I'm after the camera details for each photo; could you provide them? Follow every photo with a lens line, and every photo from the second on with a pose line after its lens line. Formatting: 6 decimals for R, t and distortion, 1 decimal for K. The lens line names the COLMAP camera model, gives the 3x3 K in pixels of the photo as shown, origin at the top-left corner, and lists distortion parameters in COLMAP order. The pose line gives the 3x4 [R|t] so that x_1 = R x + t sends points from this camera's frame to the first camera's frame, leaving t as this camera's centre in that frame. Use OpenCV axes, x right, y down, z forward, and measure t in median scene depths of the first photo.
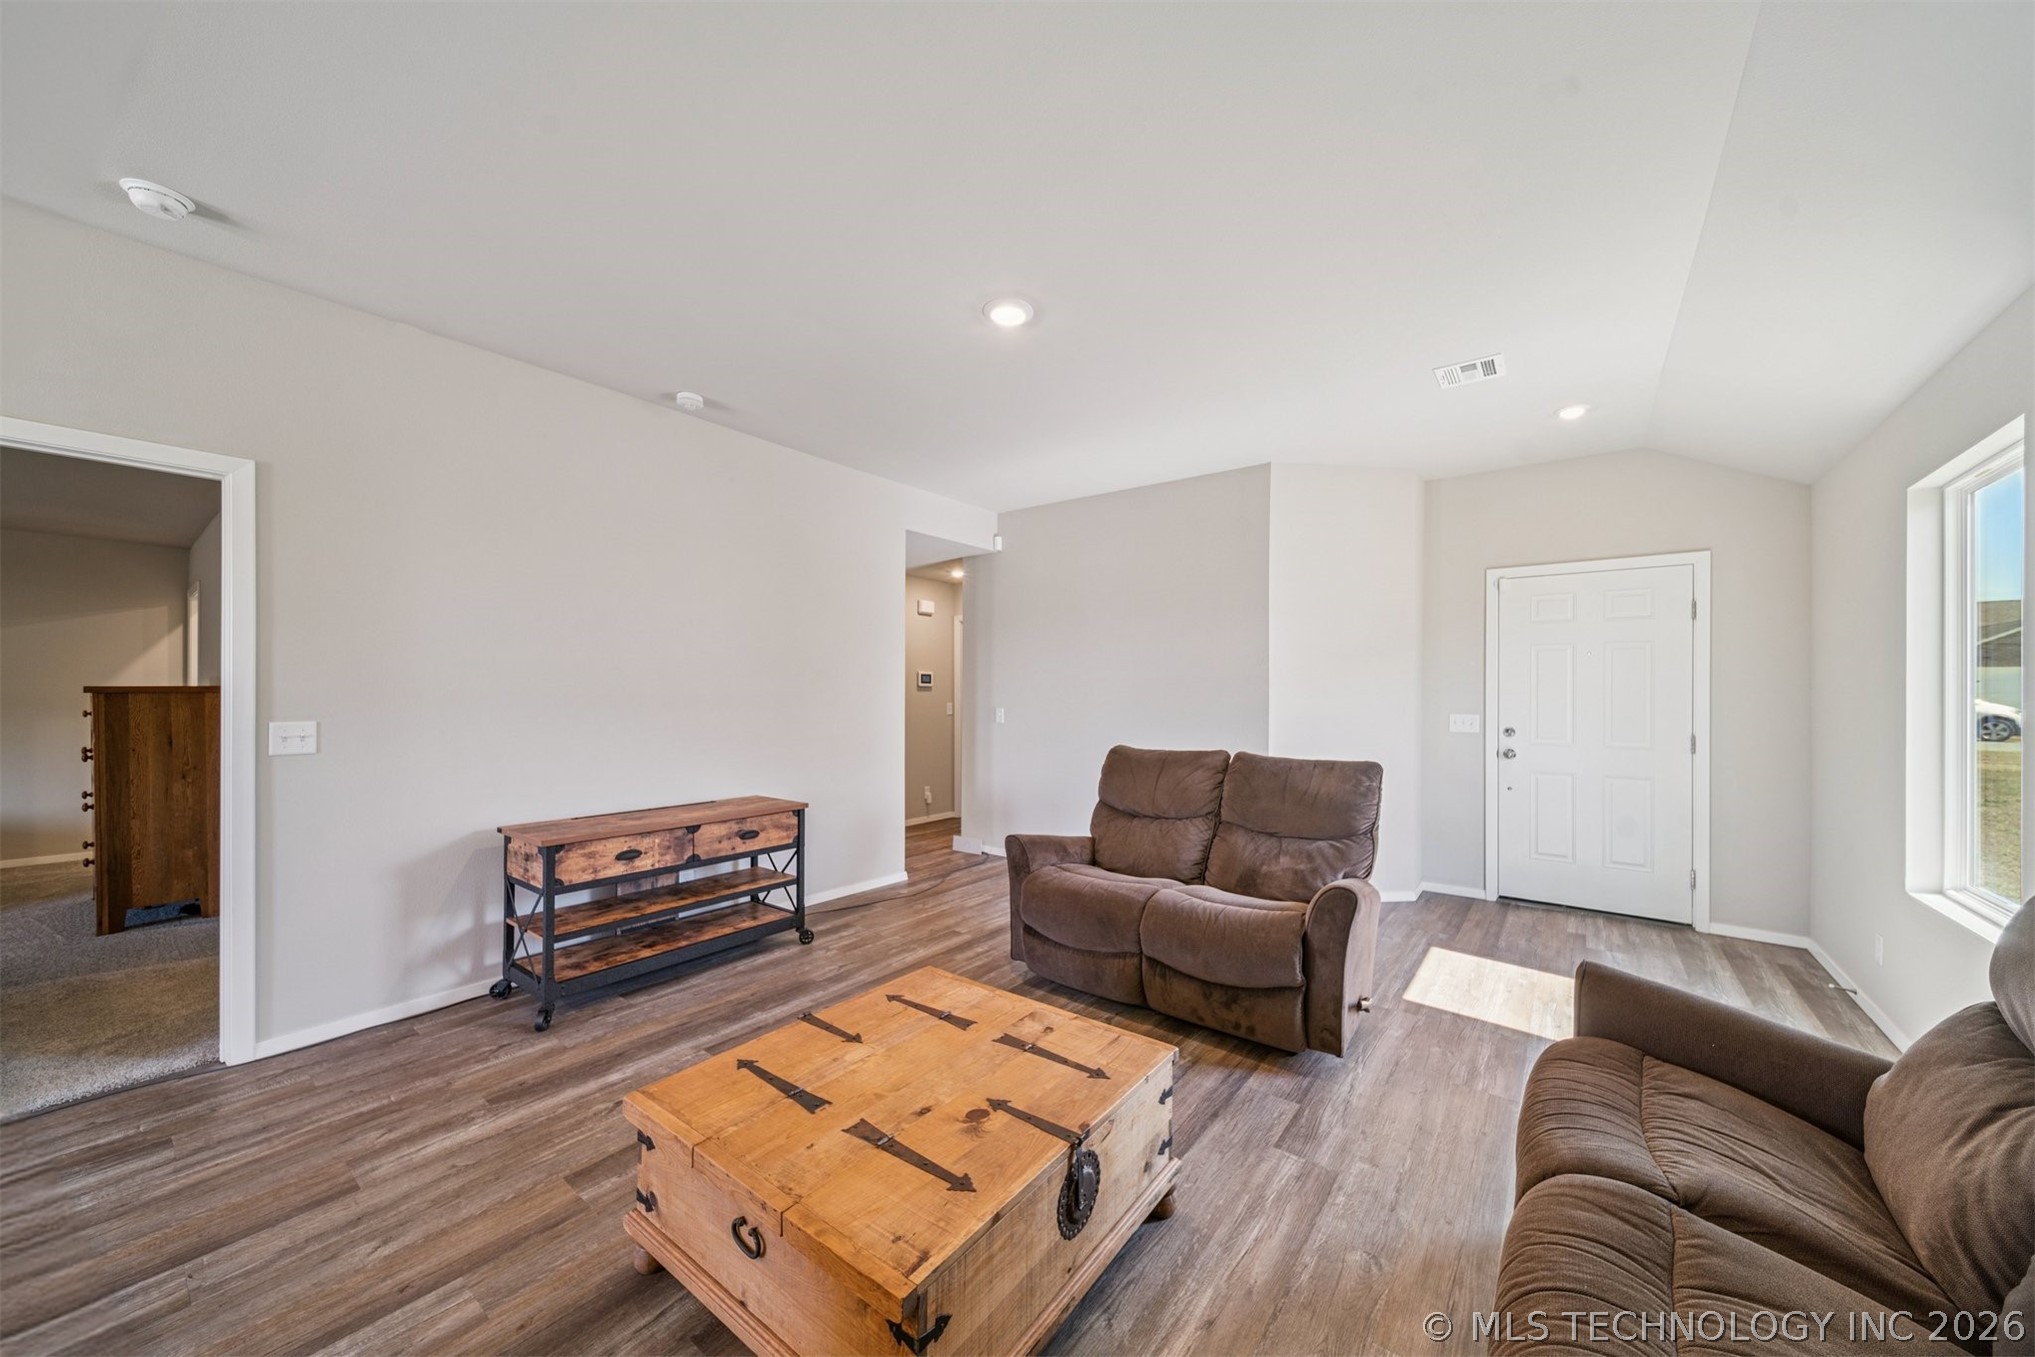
lens RADIAL K [[718.6, 0, 1030.2], [0, 718.6, 696.3], [0, 0, 1]] dist [0.006820, -0.001576]
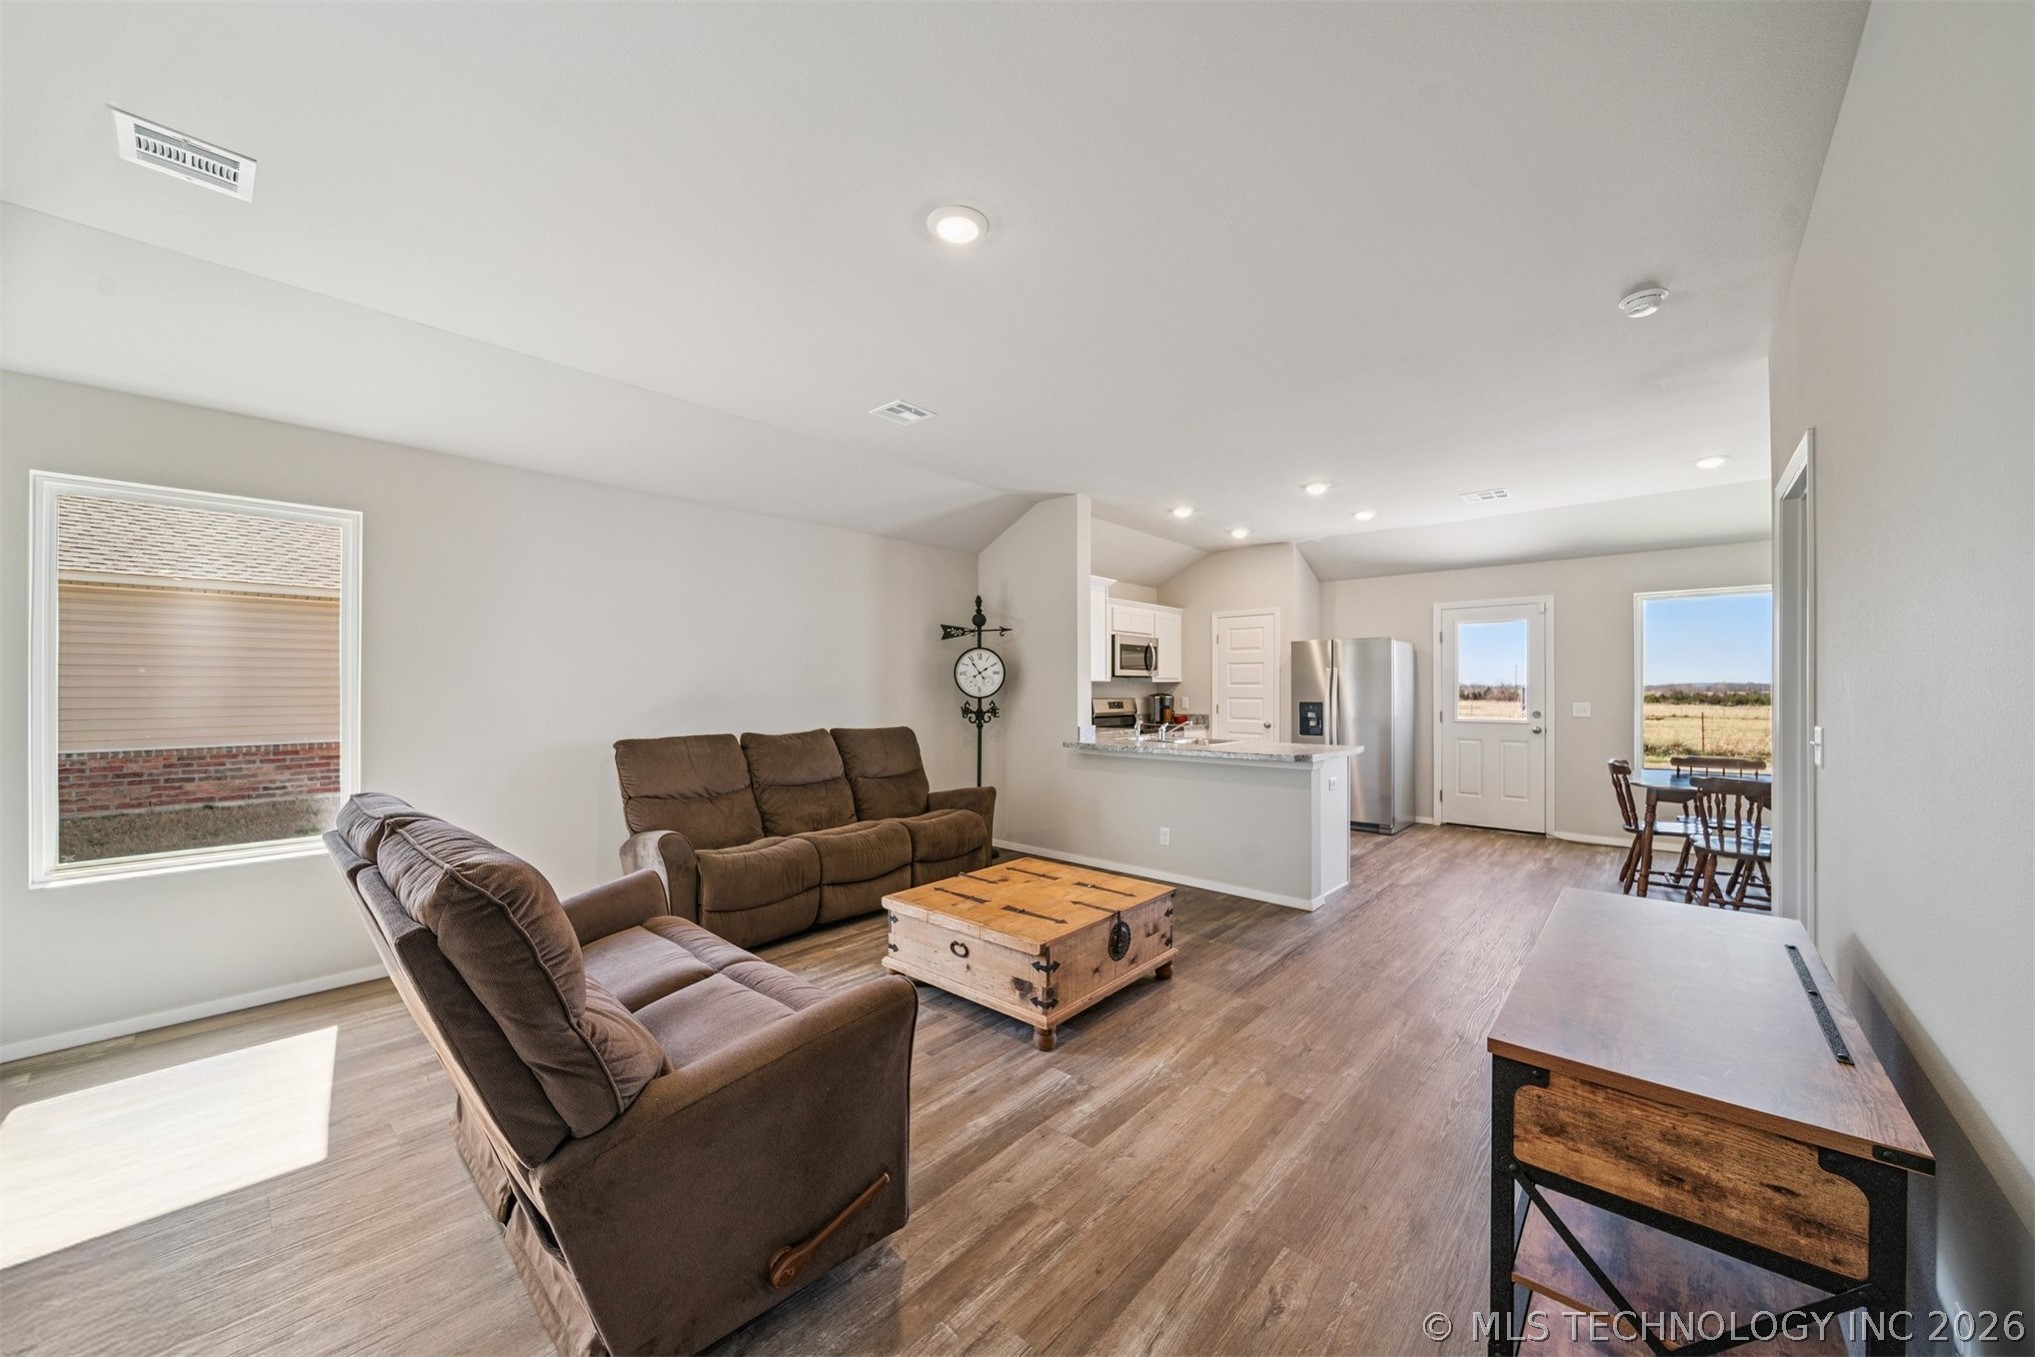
lens RADIAL K [[729.4, 0, 1019.6], [0, 729.4, 686.1], [0, 0, 1]] dist [0.000633, -0.000540]
pose [[-0.996181, -0.005738, 0.087121, -0.188507], [-0.005314, 0.999973, 0.005101, -0.011520], [-0.087148, 0.004619, -0.996185, 1.929840]]
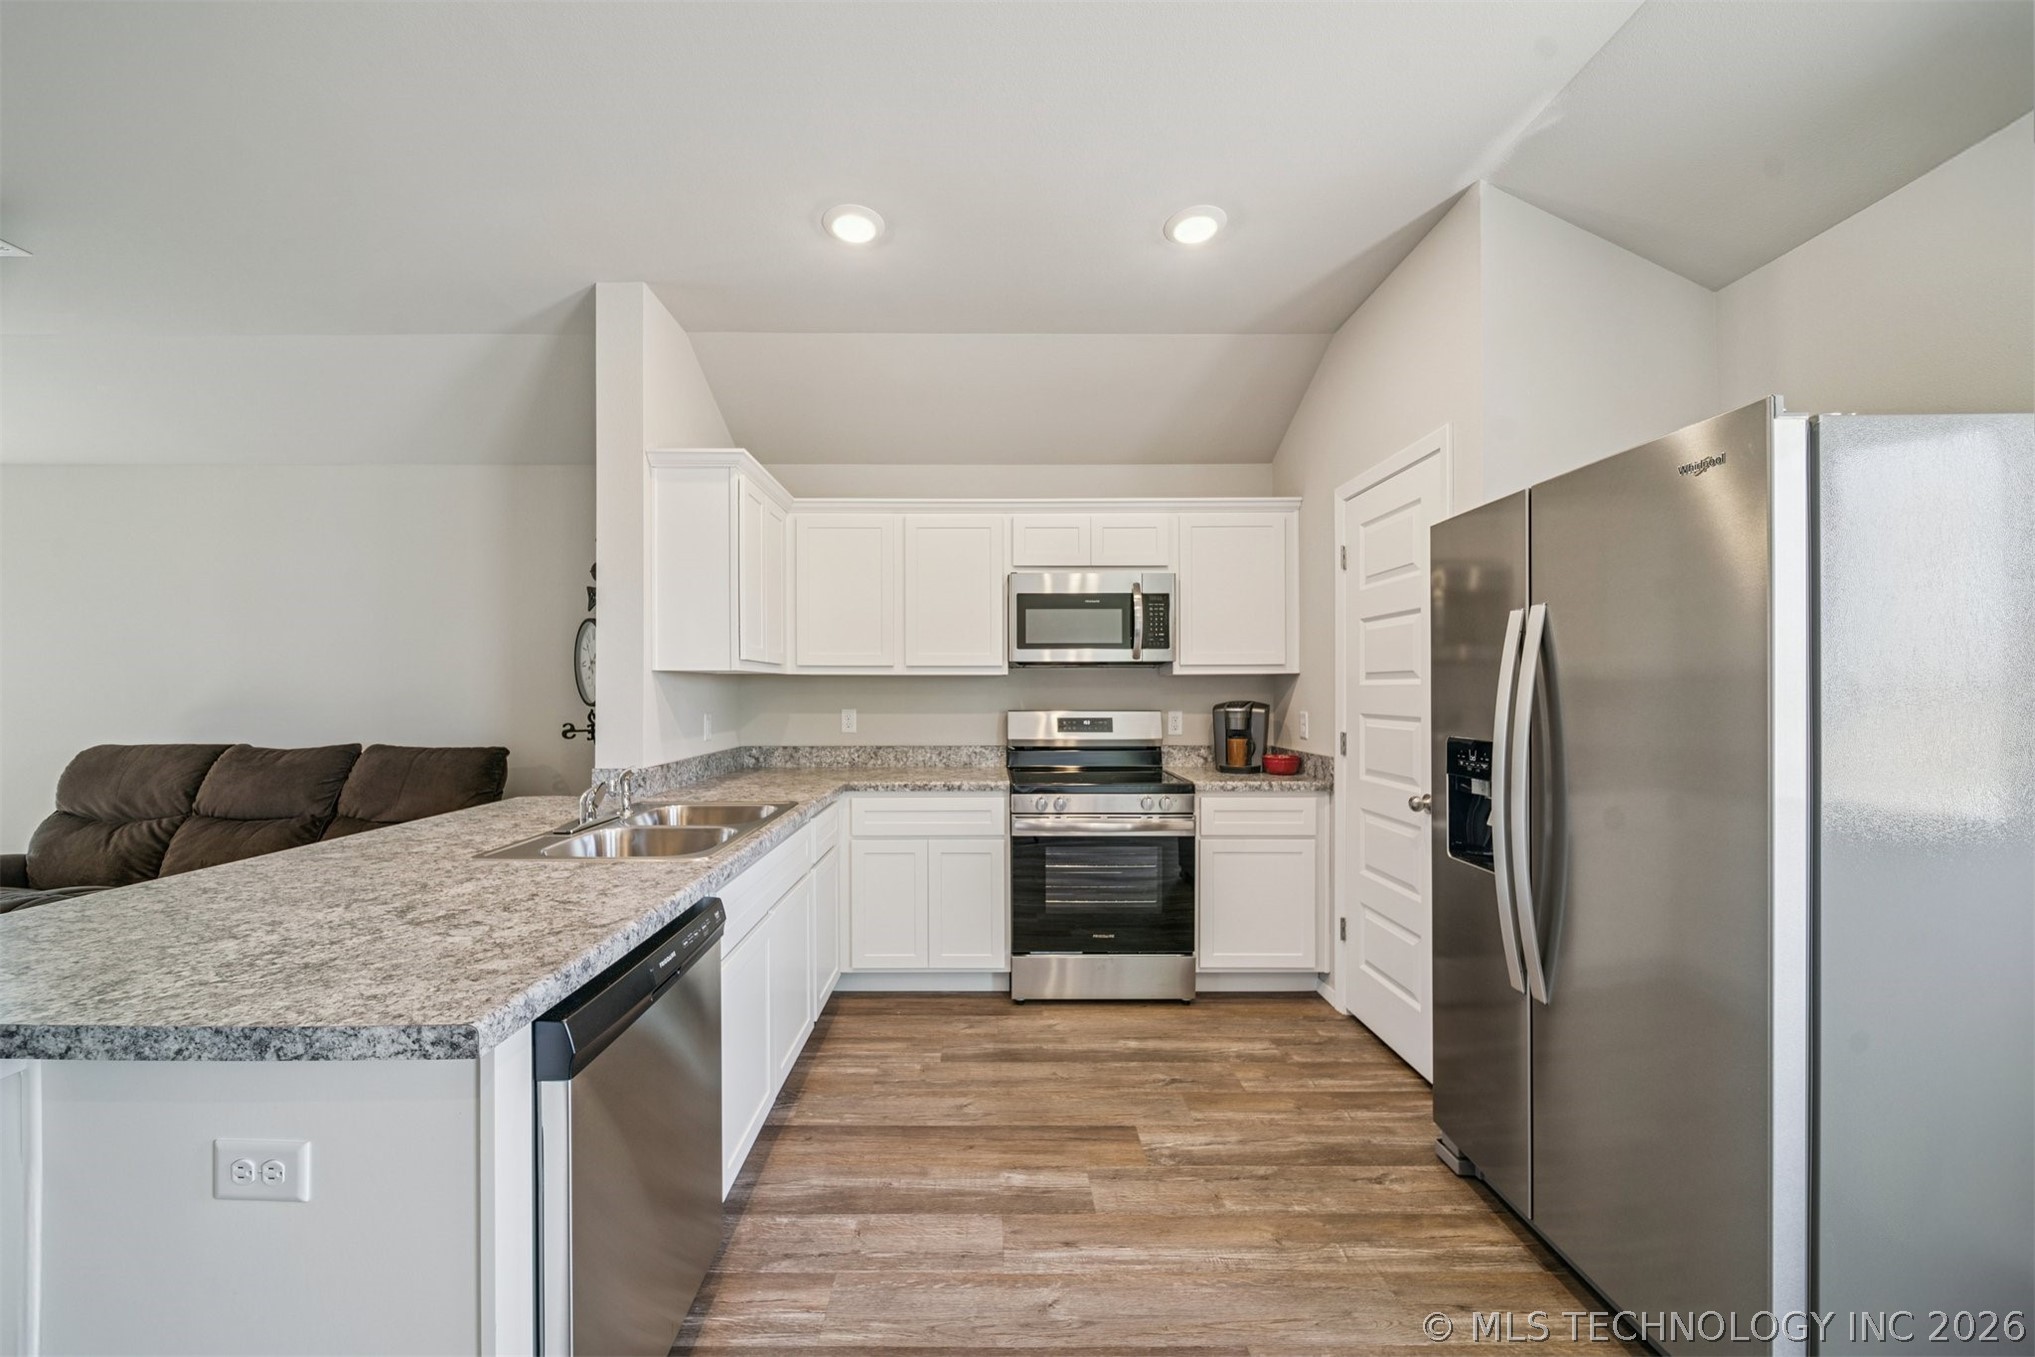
lens RADIAL K [[729.4, 0, 985.8], [0, 729.4, 692.9], [0, 0, 1]] dist [0.000633, -0.000540]
pose [[-0.597196, -0.010085, 0.802032, -1.303601], [0.001056, 0.999910, 0.013359, -0.002641], [-0.802095, 0.008825, -0.597132, -0.012323]]
